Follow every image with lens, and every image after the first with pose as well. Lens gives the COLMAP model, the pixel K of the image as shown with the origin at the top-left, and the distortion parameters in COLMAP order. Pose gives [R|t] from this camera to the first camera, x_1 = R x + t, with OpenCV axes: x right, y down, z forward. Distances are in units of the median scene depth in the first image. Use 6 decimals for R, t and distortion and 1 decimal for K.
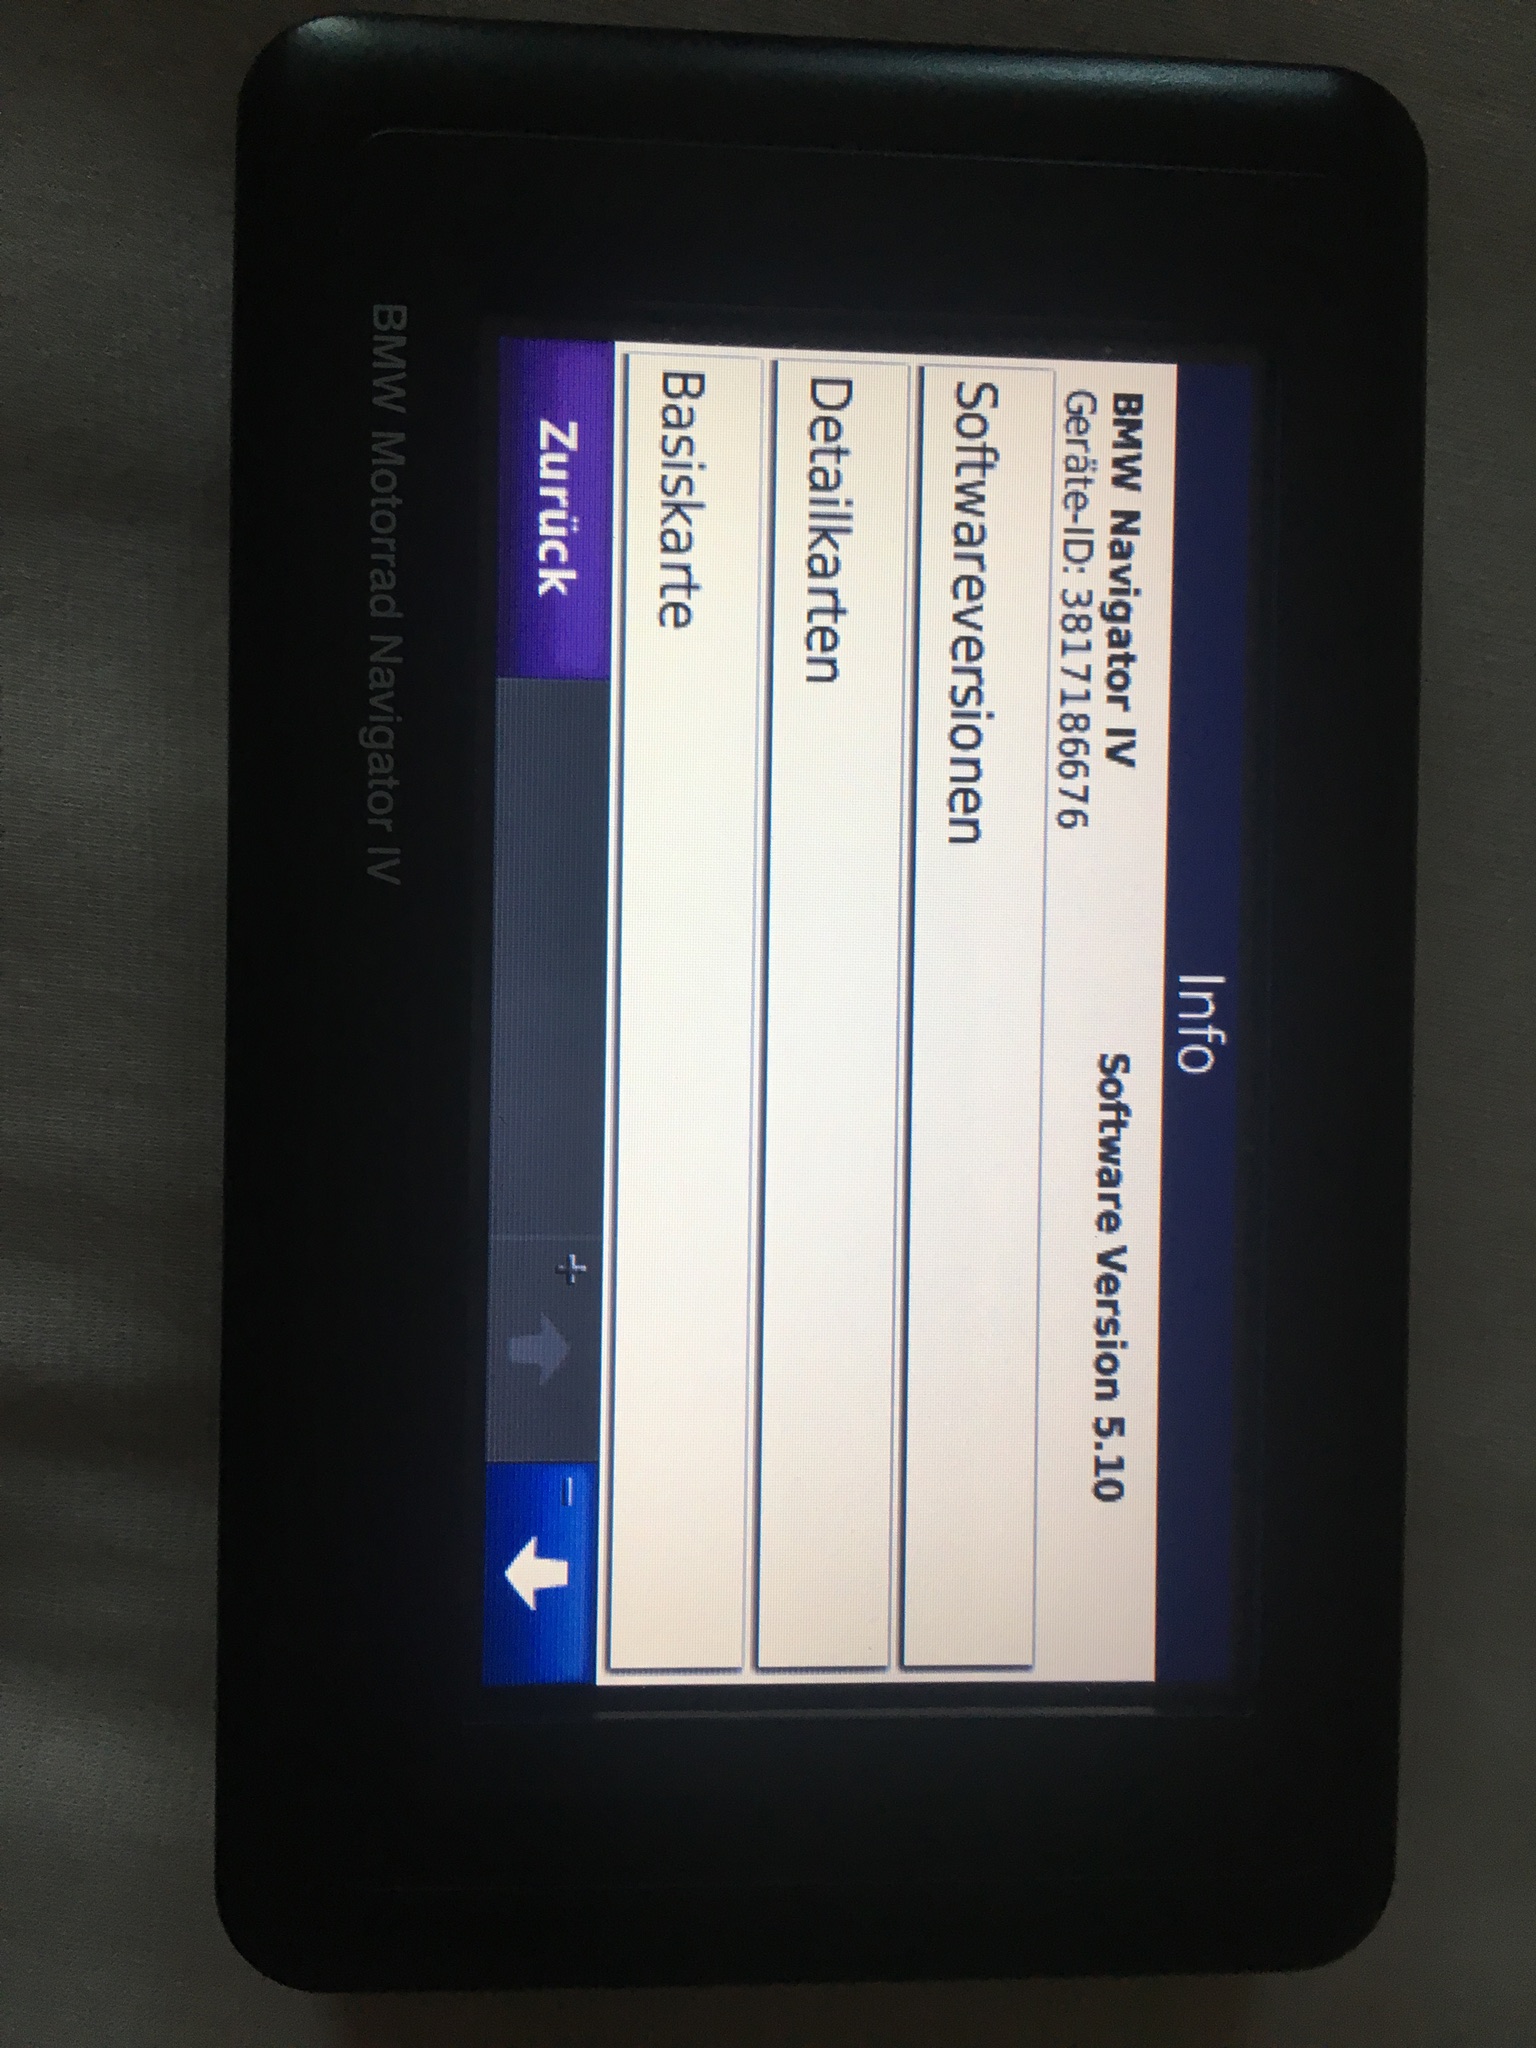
lens RADIAL K [[2099.8, 0, 768.0], [0, 2099.8, 1024.0], [0, 0, 1]] dist [0.202215, -0.839073]
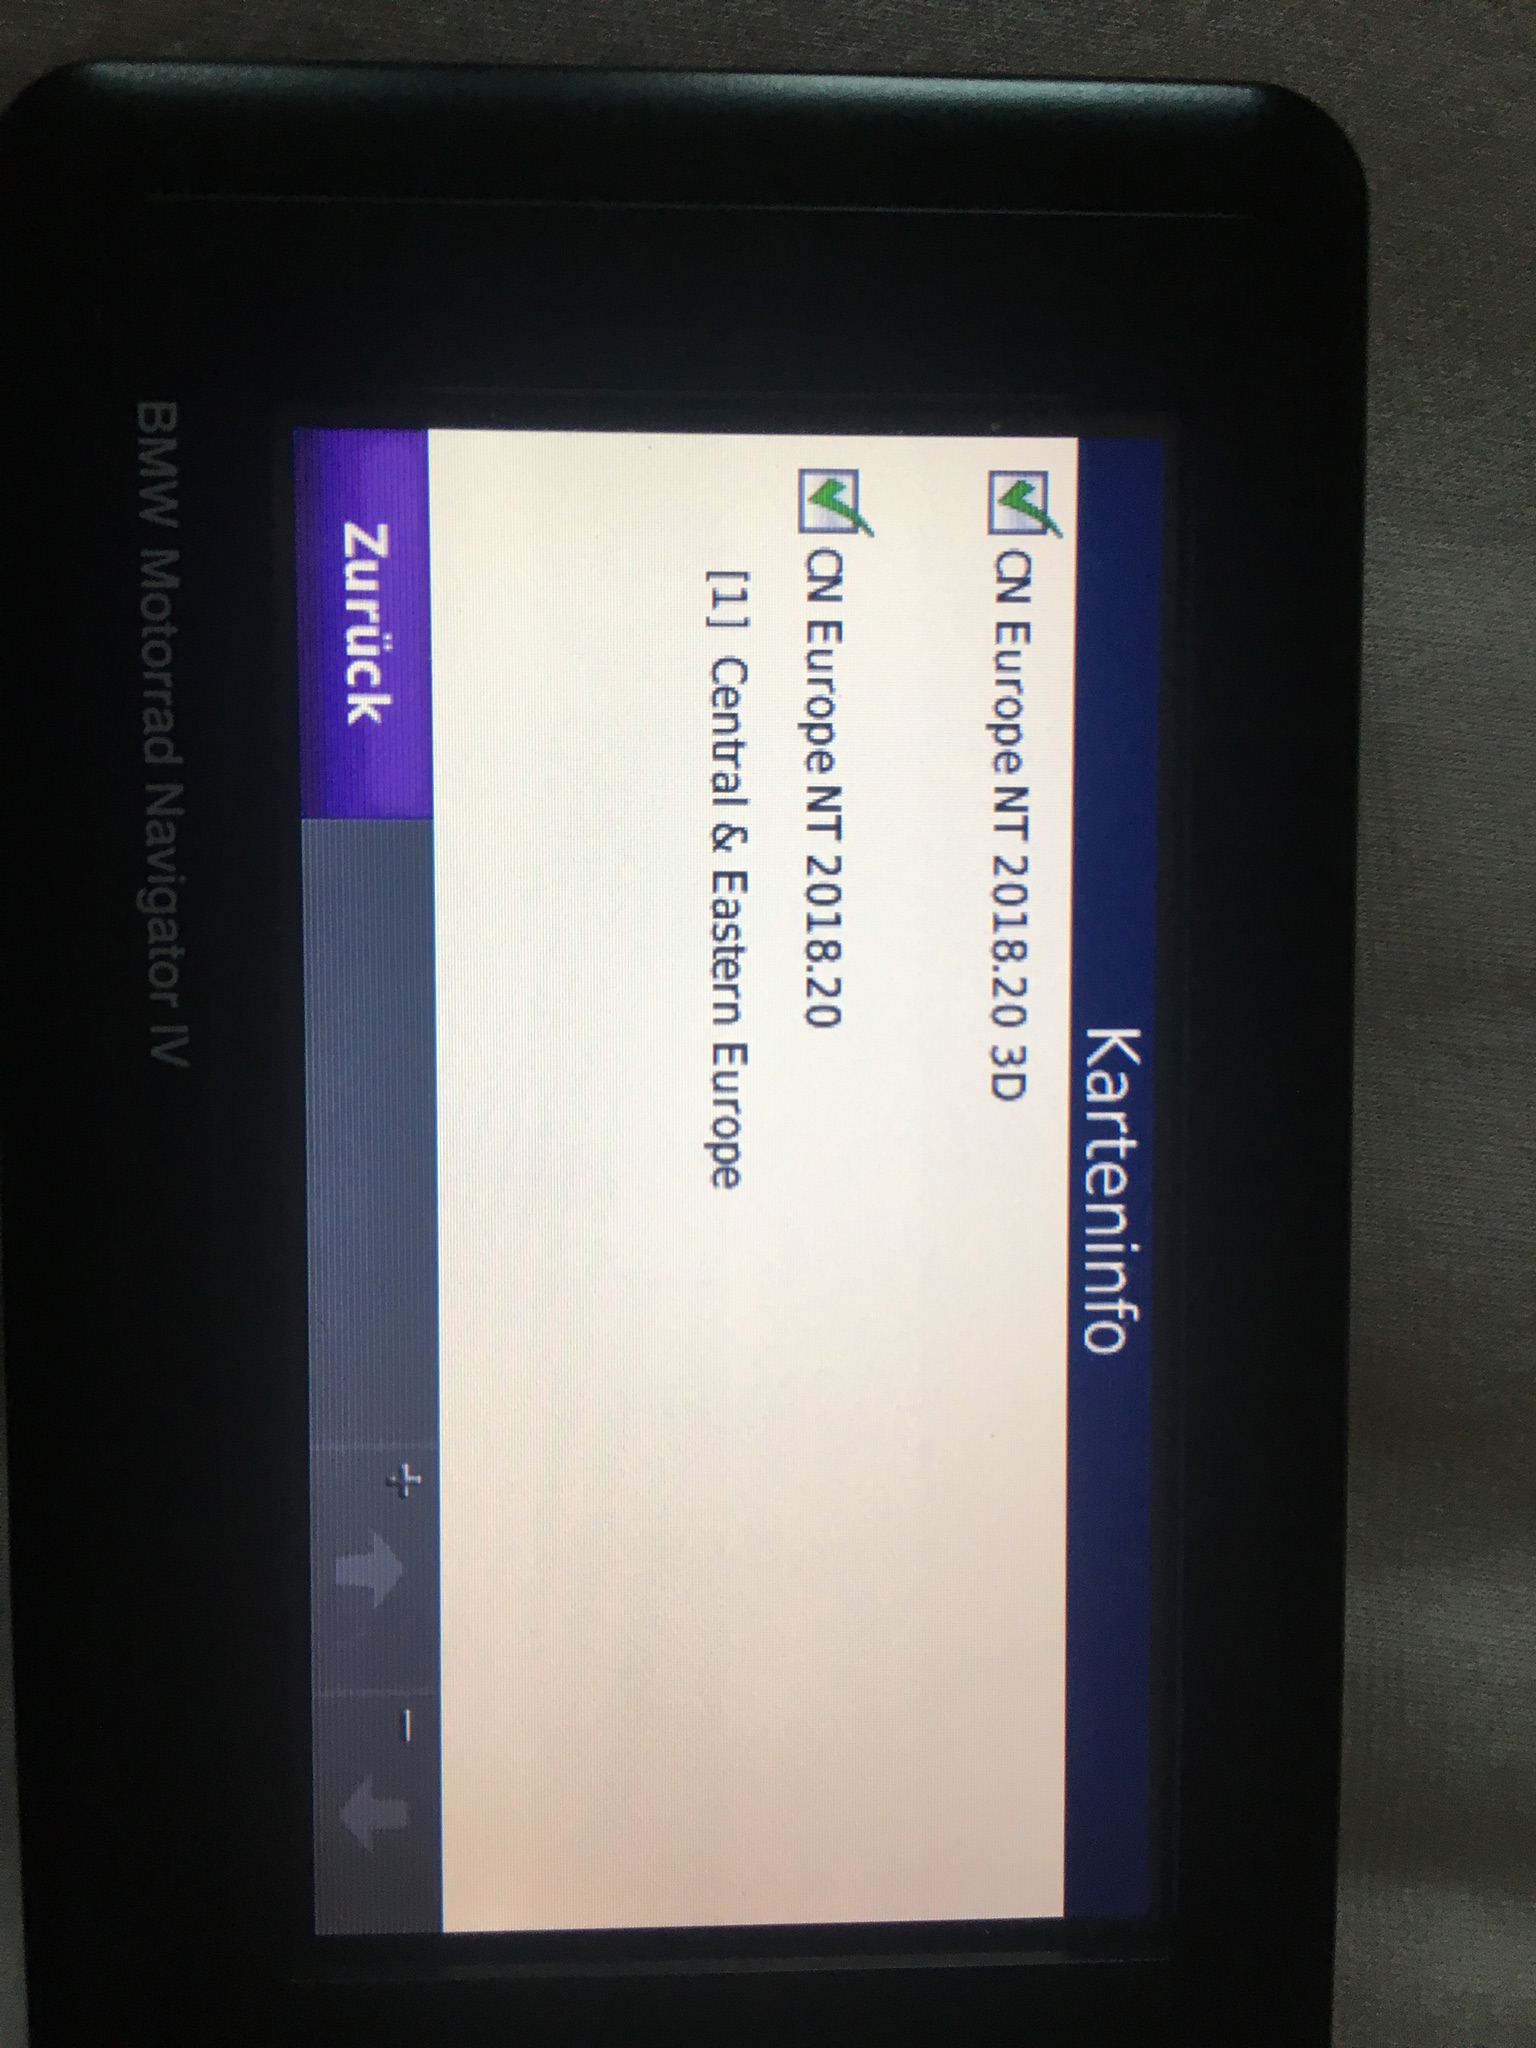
lens RADIAL K [[2099.8, 0, 768.0], [0, 2099.8, 1024.0], [0, 0, 1]] dist [0.202215, -0.839073]
pose [[0.999019, -0.014460, 0.041857, 0.026054], [0.012531, 0.998864, 0.045976, -0.121716], [-0.042474, -0.045407, 0.998065, 0.127094]]
